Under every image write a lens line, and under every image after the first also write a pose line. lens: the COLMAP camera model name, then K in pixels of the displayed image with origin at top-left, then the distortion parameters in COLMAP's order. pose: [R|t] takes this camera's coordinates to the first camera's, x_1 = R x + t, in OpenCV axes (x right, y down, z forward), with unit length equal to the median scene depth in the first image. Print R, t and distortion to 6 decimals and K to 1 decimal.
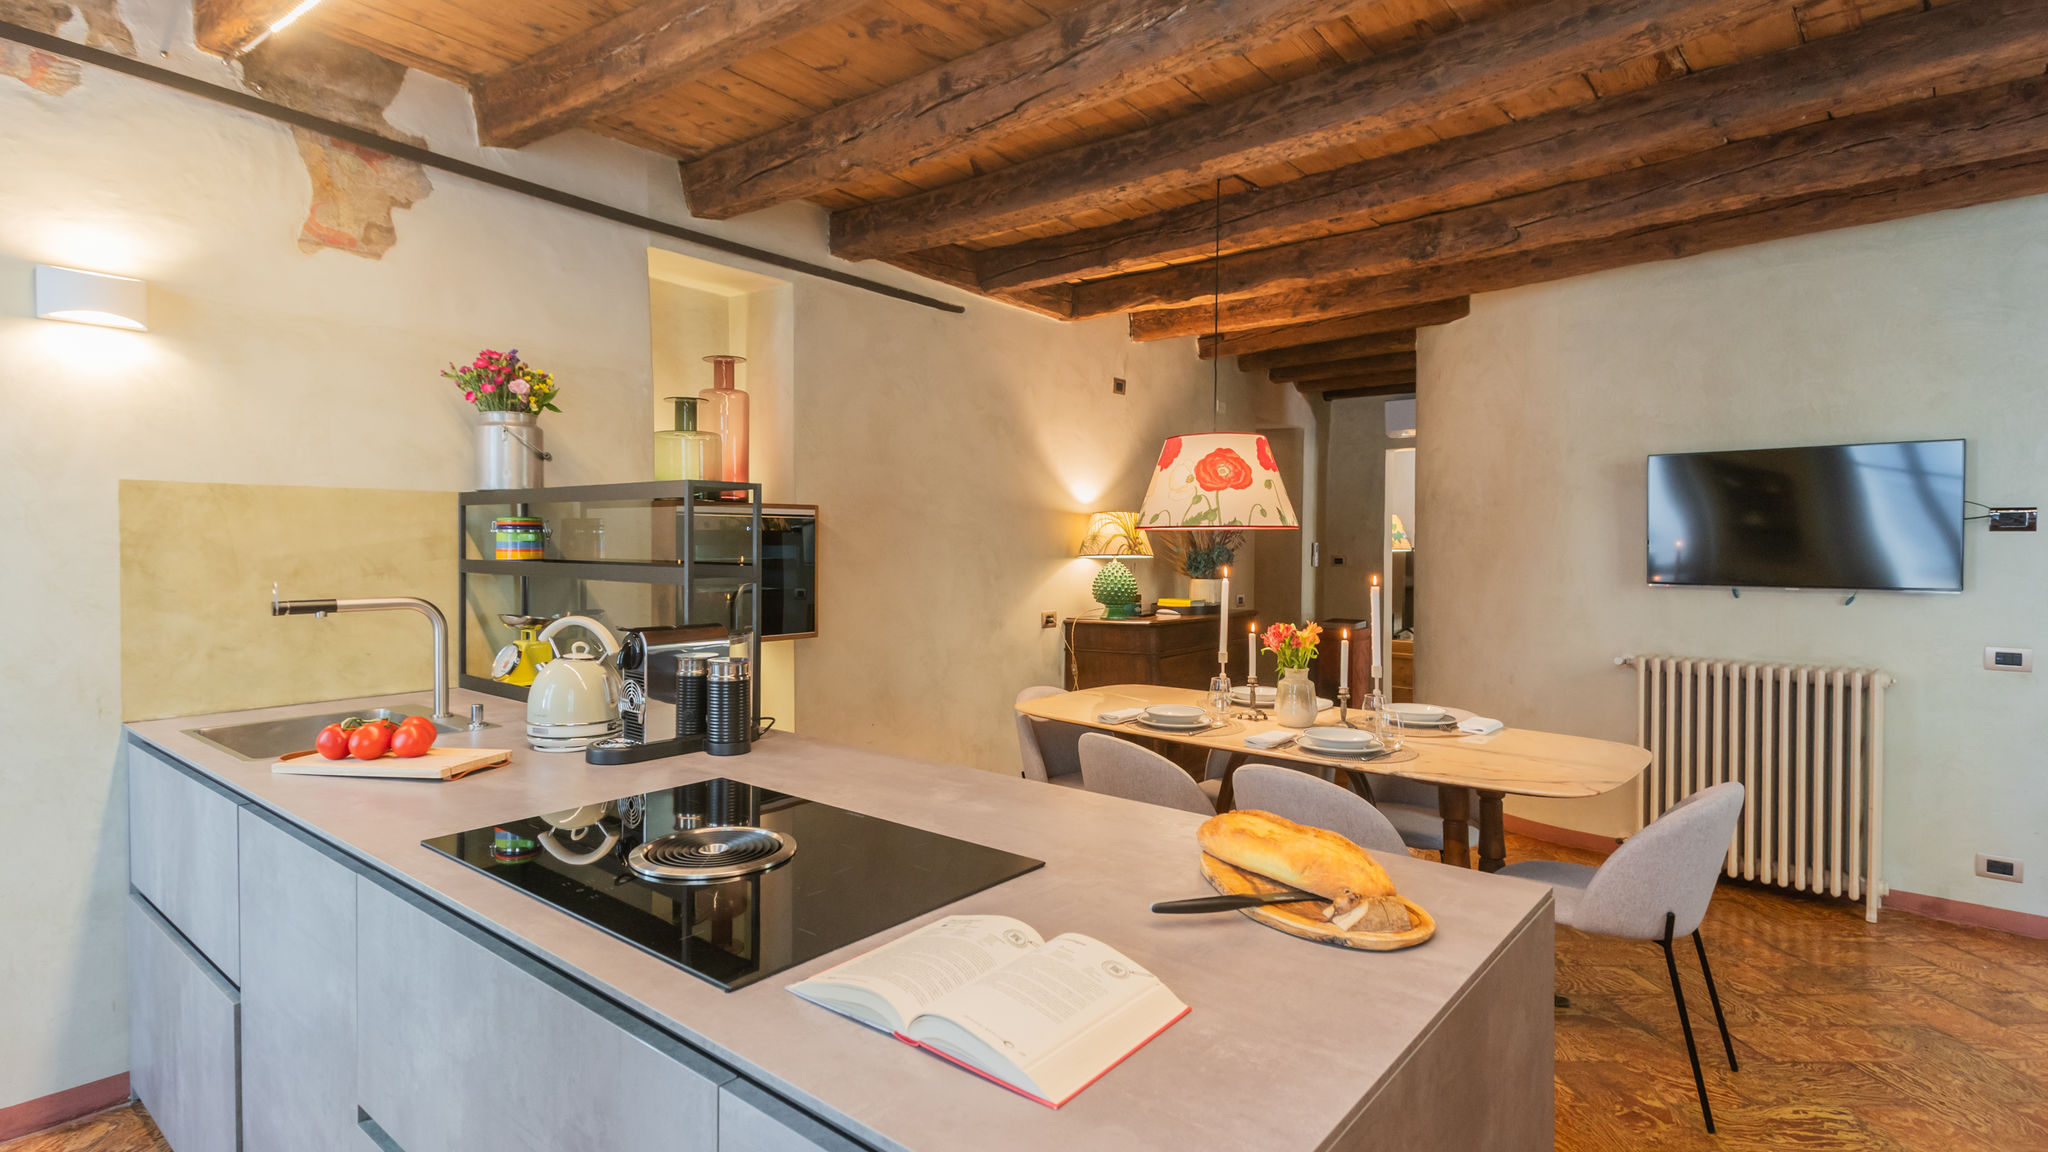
lens RADIAL K [[993.4, 0, 1040.6], [0, 993.4, 562.0], [0, 0, 1]] dist [0.013144, -0.004454]
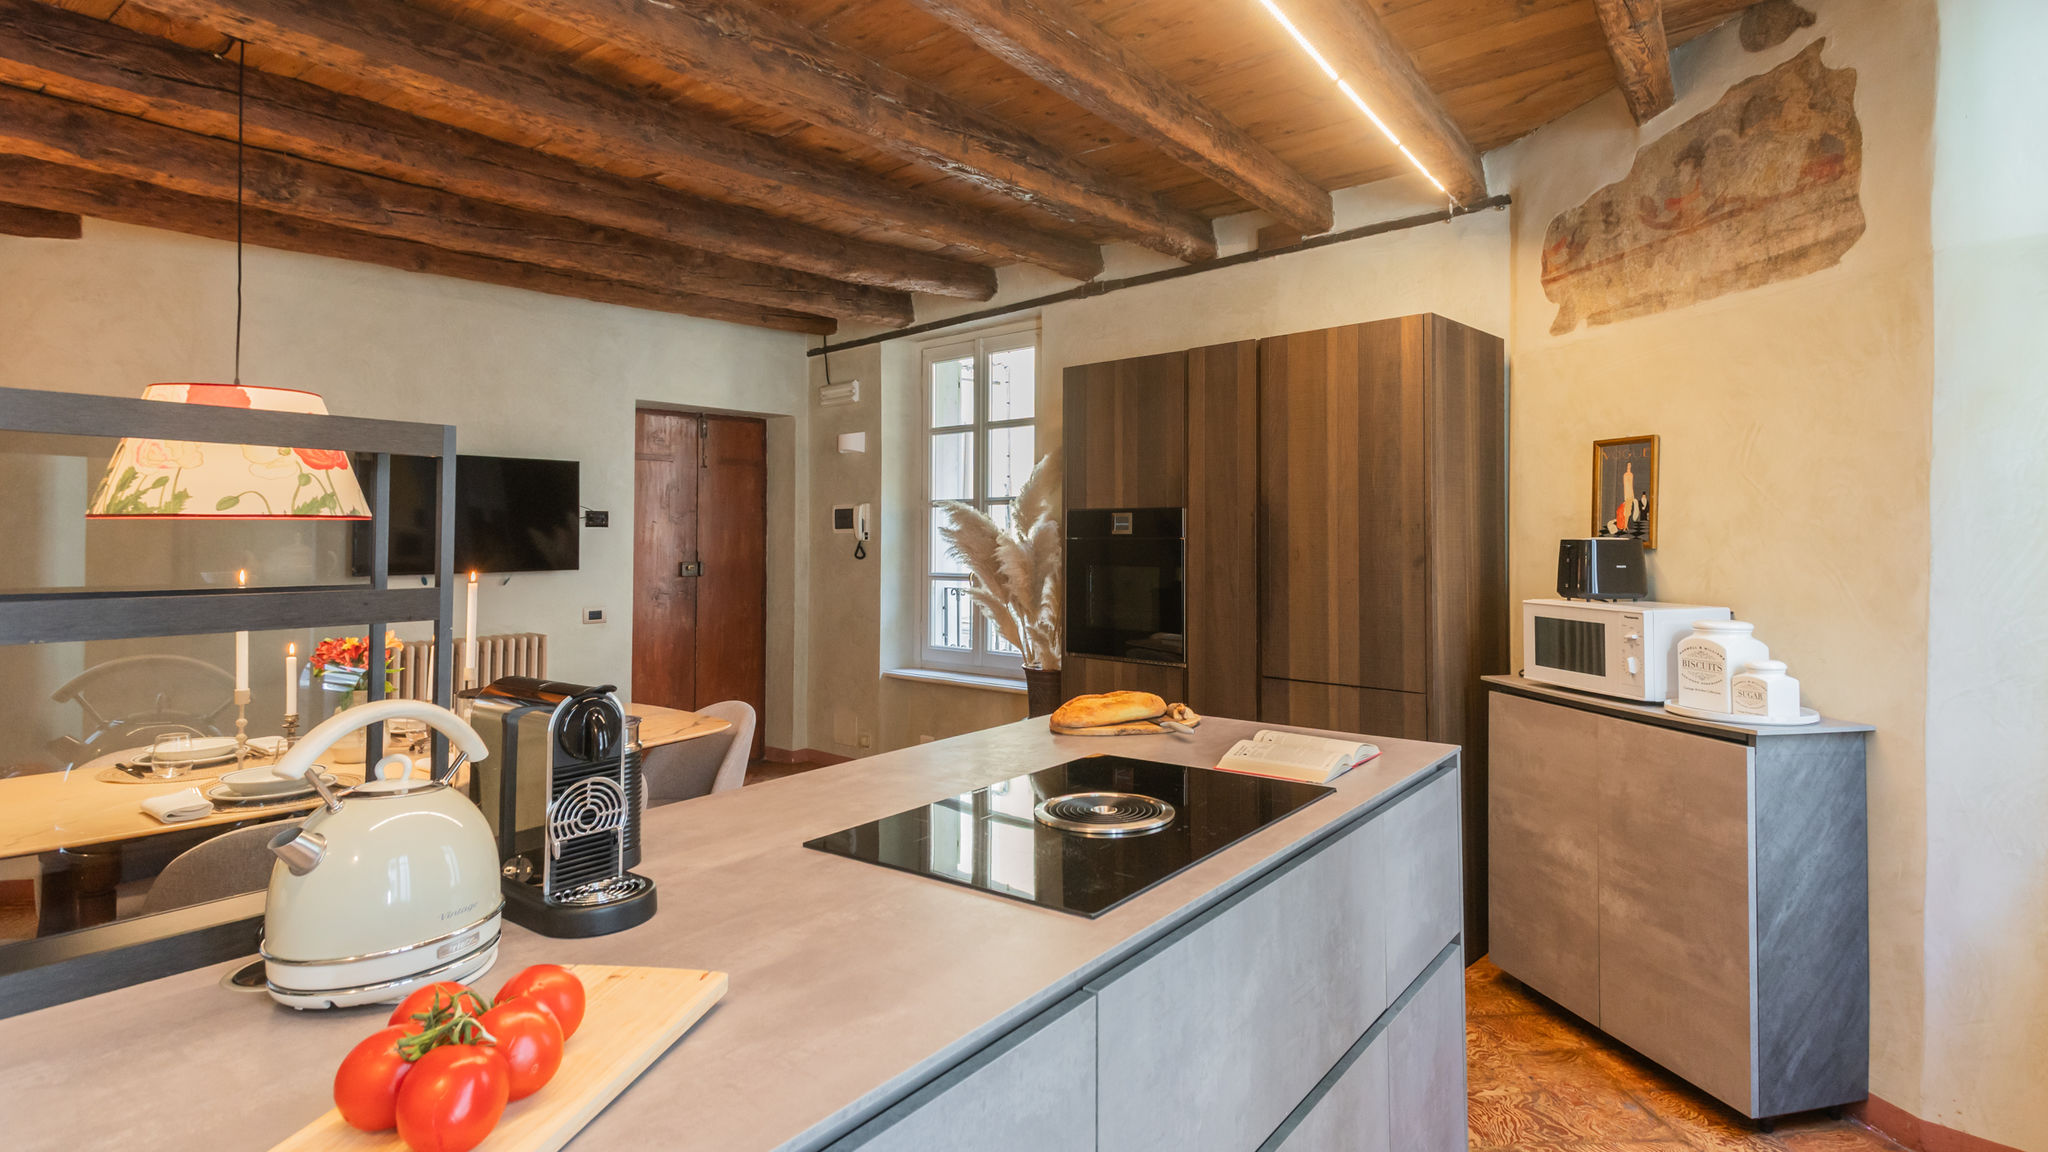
lens RADIAL K [[993.4, 0, 1063.6], [0, 993.4, 538.0], [0, 0, 1]] dist [0.013144, -0.004454]
pose [[-0.051658, -0.004857, 0.998653, -0.620887], [0.020813, 0.999766, 0.005939, -0.011721], [-0.998448, 0.021092, -0.051545, 0.471169]]
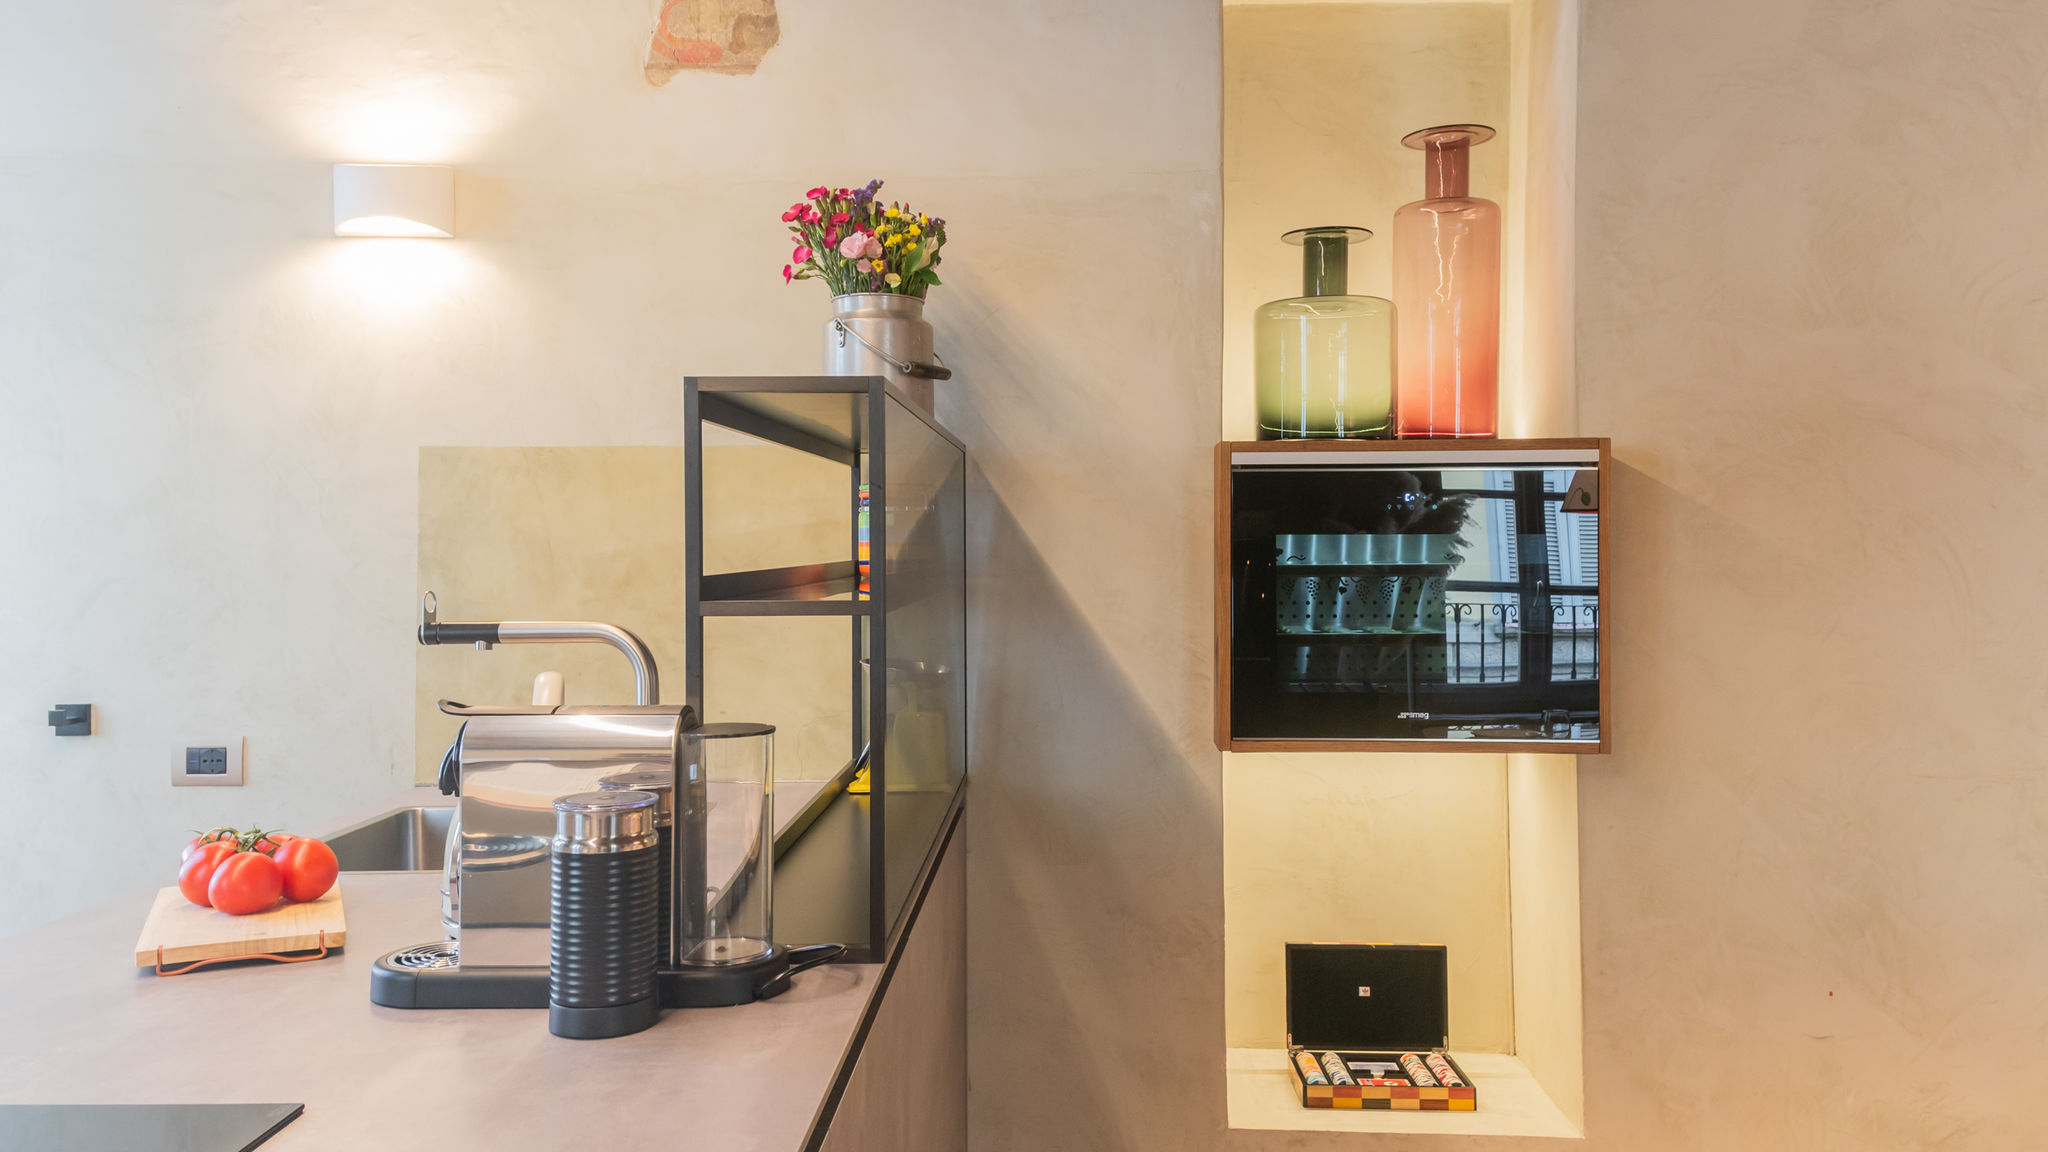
lens RADIAL K [[1630.3, 0, 1041.9], [0, 1630.3, 549.2], [0, 0, 1]] dist [0.107155, -0.001035]
pose [[0.601830, 0.000185, -0.798625, 0.232737], [-0.011054, 0.999906, -0.008099, -0.002542], [0.798548, 0.013702, 0.601775, 0.481277]]
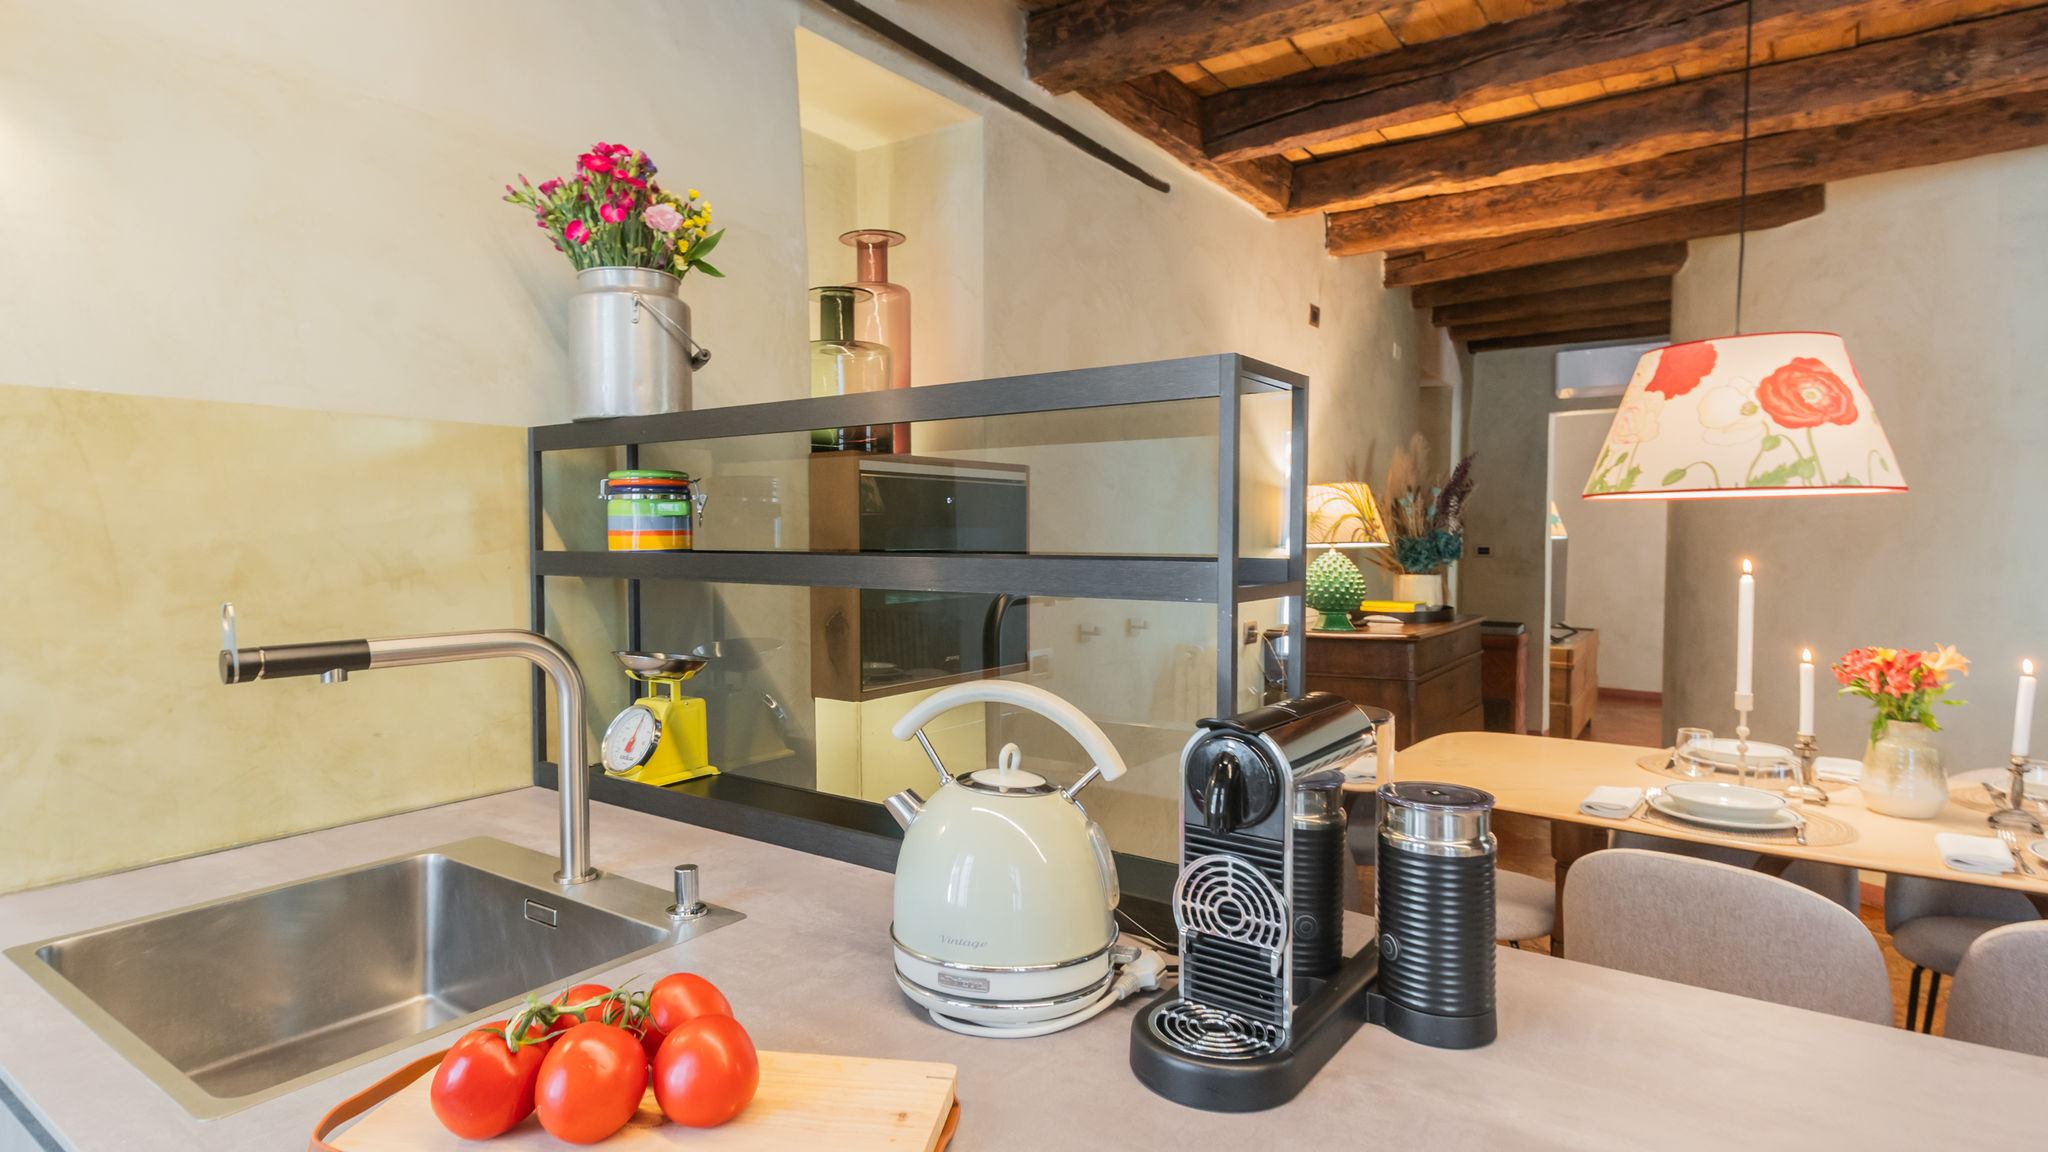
lens RADIAL K [[1071.5, 0, 1028.7], [0, 1071.5, 585.5], [0, 0, 1]] dist [0.004159, -0.002139]
pose [[0.998487, -0.008219, 0.054364, -0.323574], [0.006699, 0.999584, 0.028069, 0.001505], [-0.054572, -0.027662, 0.998127, 0.378805]]
